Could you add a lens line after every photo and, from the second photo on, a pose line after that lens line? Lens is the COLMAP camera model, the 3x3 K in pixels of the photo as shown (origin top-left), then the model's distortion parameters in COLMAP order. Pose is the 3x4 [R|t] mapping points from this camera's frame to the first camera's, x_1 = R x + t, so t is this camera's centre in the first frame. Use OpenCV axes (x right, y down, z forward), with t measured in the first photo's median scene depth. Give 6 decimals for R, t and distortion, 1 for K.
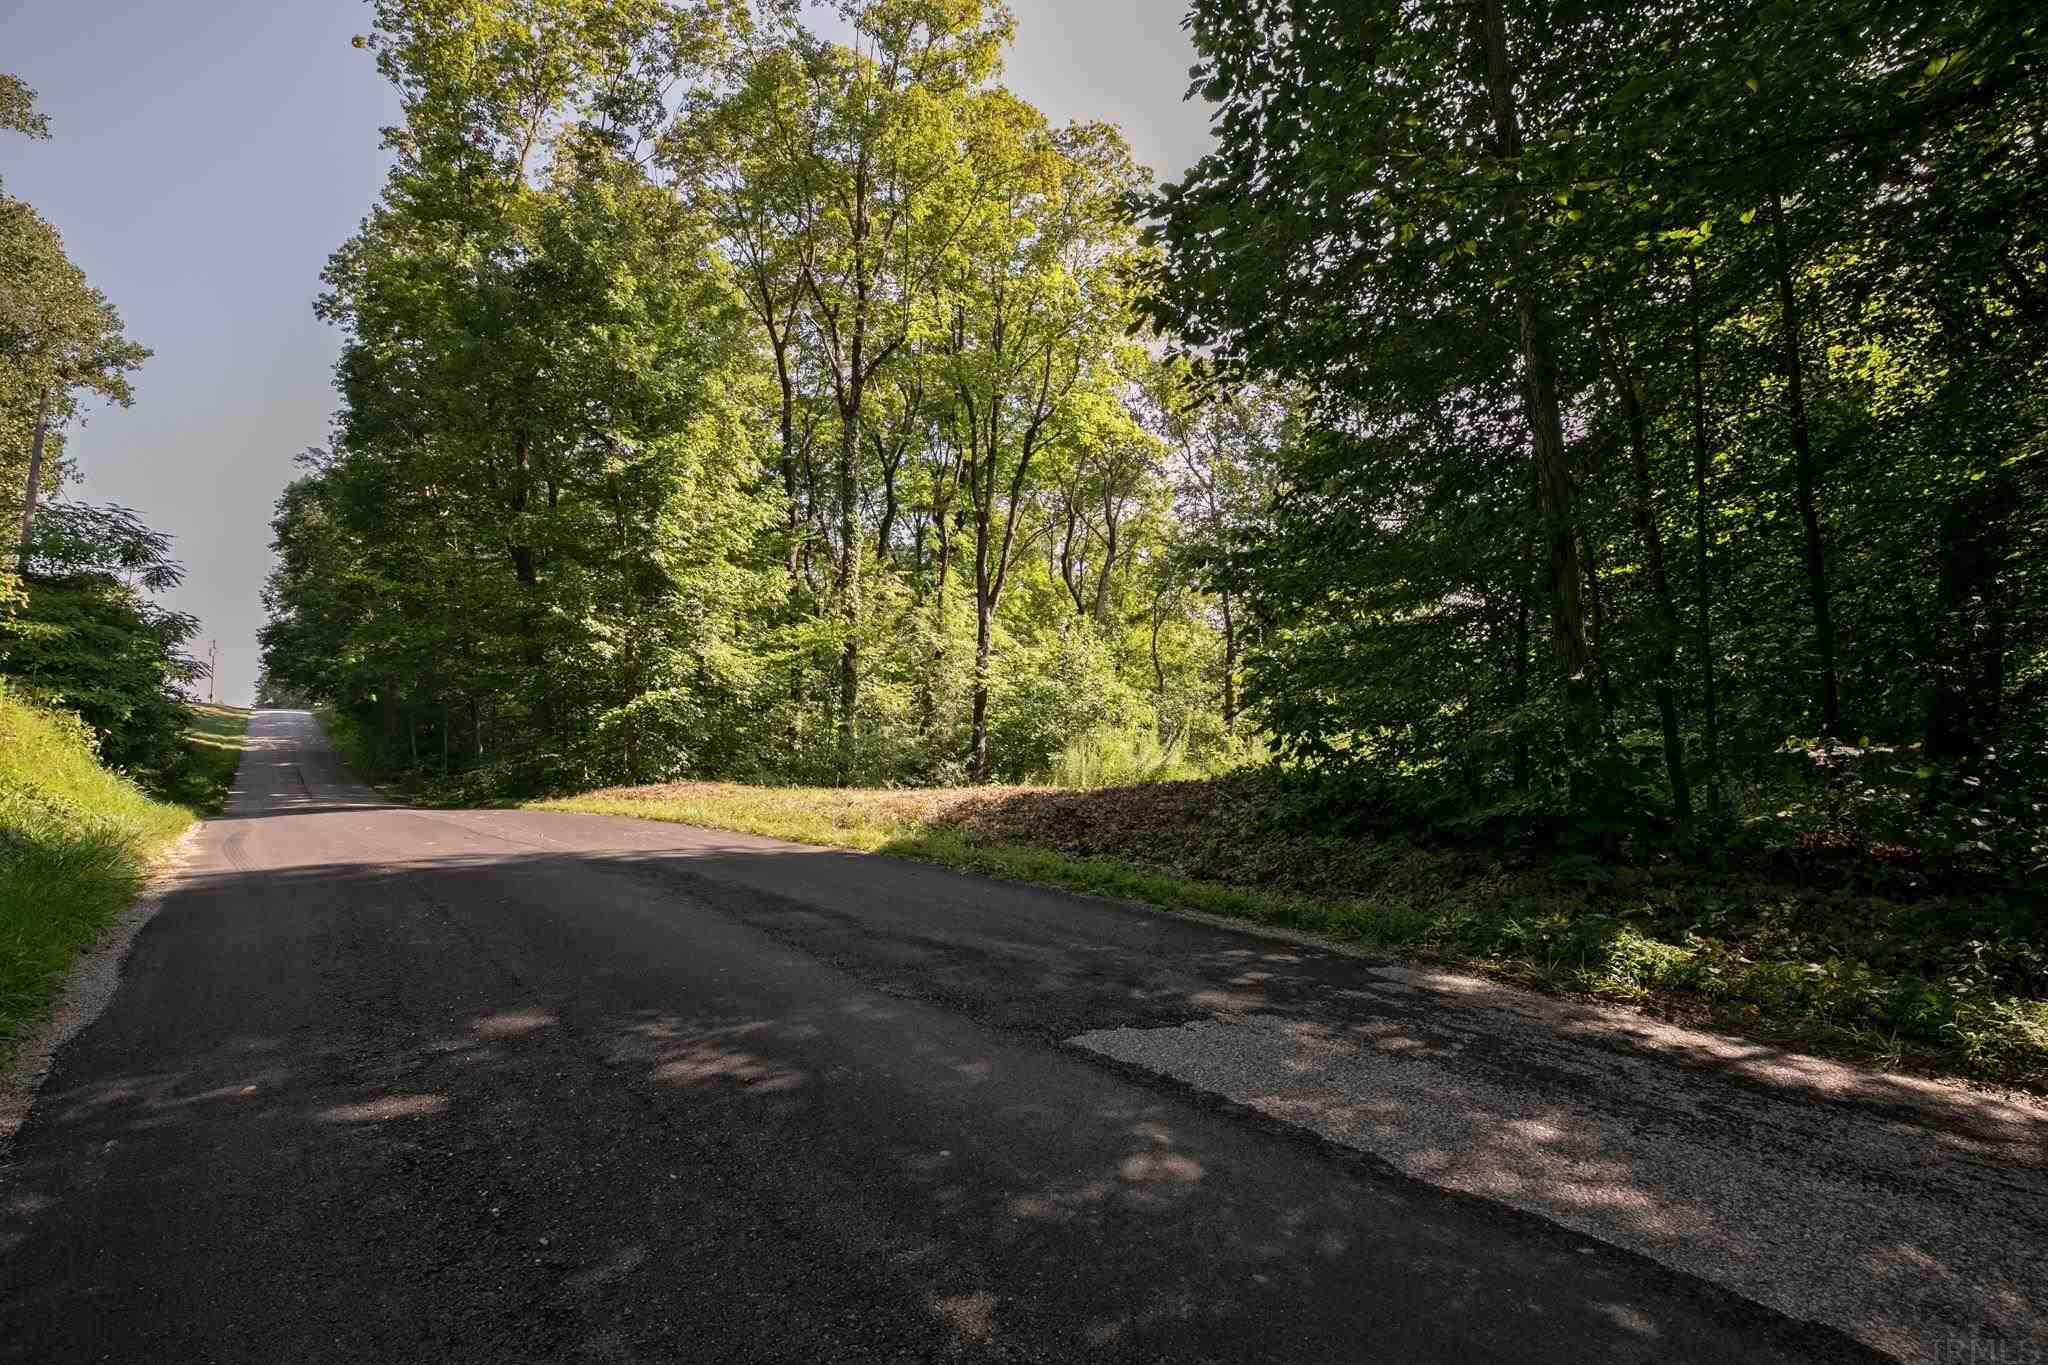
lens RADIAL K [[940.1, 0, 1038.1], [0, 940.1, 672.6], [0, 0, 1]] dist [-0.000957, 0.001097]
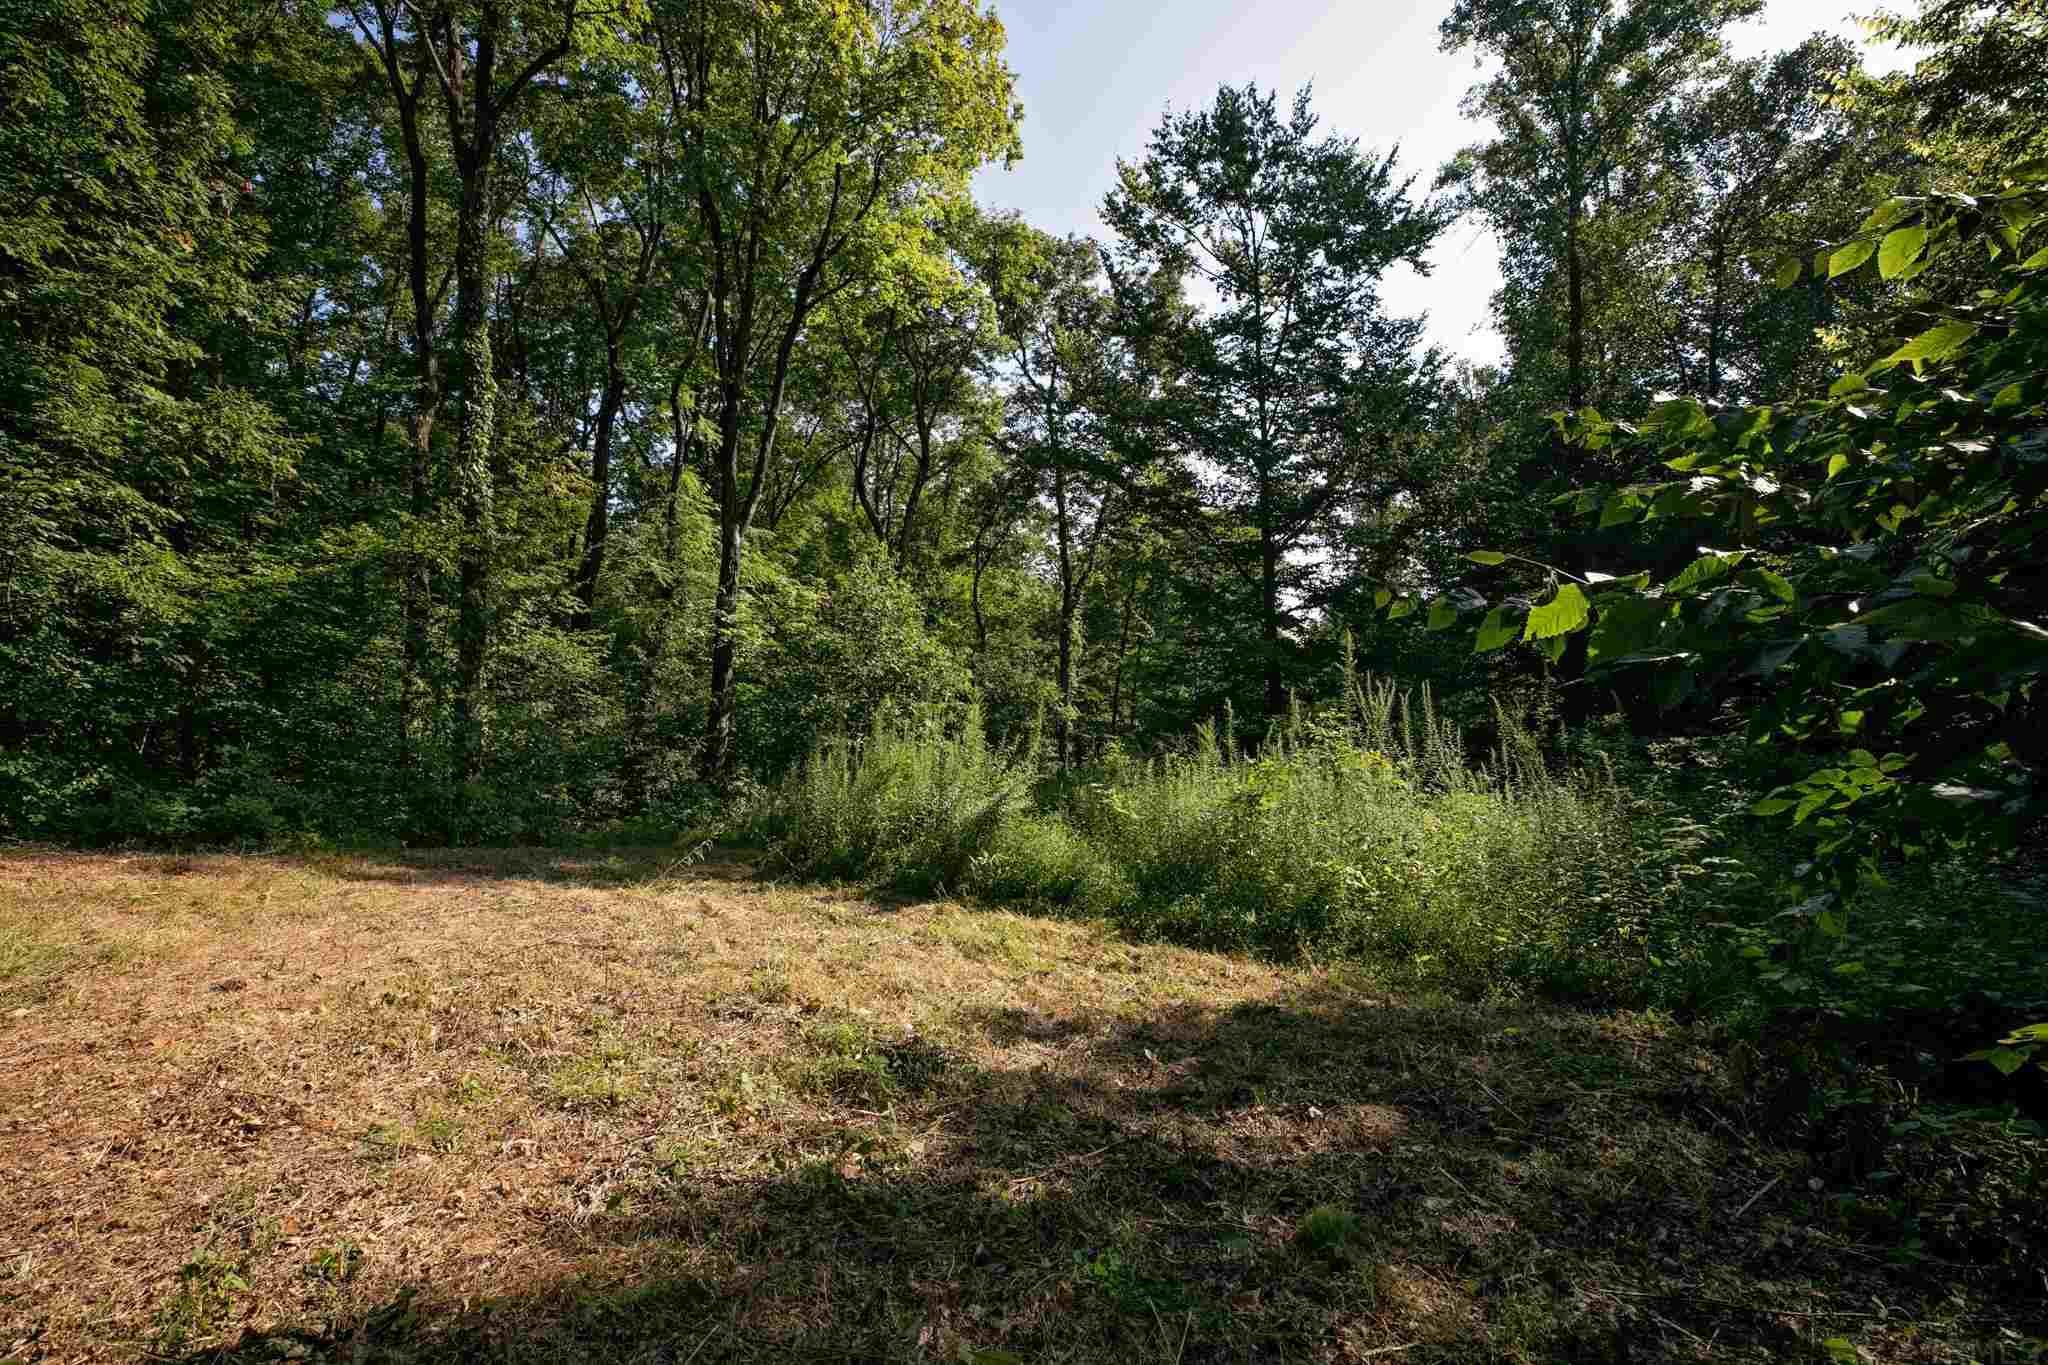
lens RADIAL K [[940.1, 0, 1028.0], [0, 940.1, 664.6], [0, 0, 1]] dist [-0.000957, 0.001097]
pose [[0.983434, 0.019108, 0.180255, 0.023552], [-0.026340, 0.998938, 0.037812, 0.001192], [-0.179341, -0.041933, 0.982893, 0.195031]]
